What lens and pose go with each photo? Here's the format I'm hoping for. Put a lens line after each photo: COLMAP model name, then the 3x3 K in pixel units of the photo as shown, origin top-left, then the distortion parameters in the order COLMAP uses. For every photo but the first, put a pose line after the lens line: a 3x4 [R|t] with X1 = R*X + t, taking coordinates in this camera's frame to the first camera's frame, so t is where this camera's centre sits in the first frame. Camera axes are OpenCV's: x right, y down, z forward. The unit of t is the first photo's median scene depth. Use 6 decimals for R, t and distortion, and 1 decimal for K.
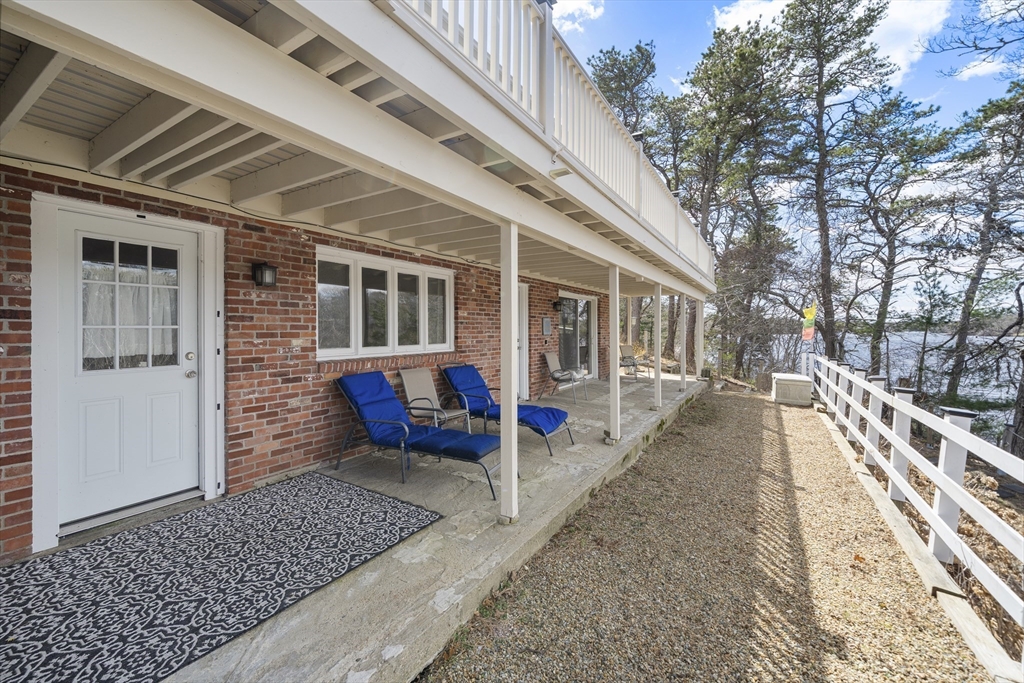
lens RADIAL K [[415.5, 0, 509.7], [0, 415.5, 331.2], [0, 0, 1]] dist [0.000660, 0.000005]
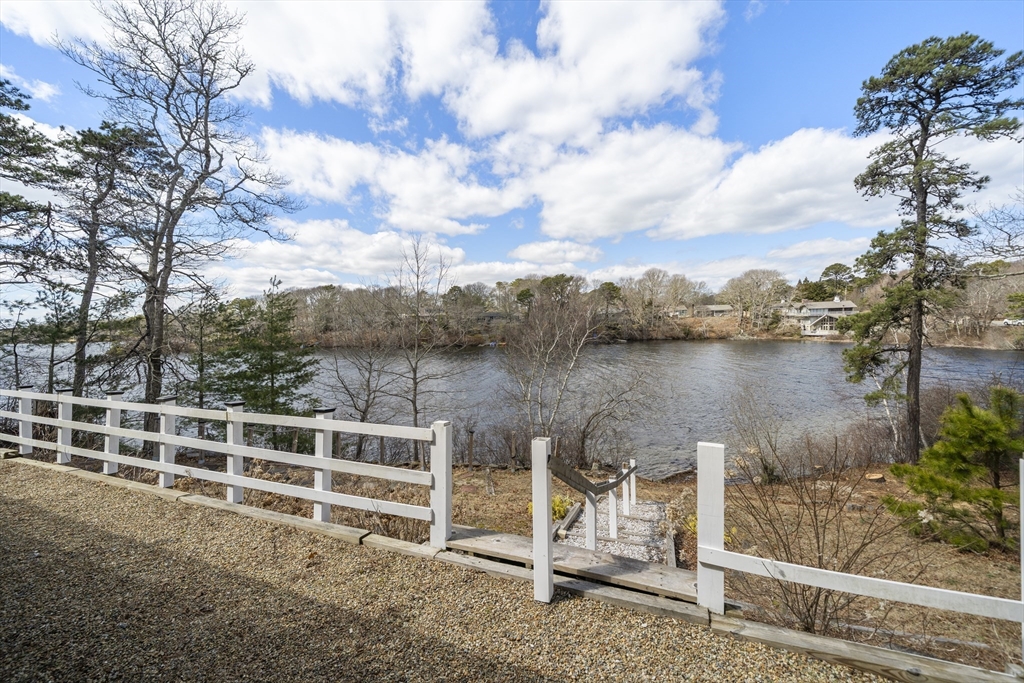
lens RADIAL K [[391.7, 0, 512.0], [0, 391.7, 341.5], [0, 0, 1]] dist [-0.007593, -0.000102]
pose [[-0.158666, -0.038976, 0.986563, -0.042438], [0.033422, 0.998436, 0.044820, -0.009316], [-0.986766, 0.040084, -0.157116, 0.099923]]
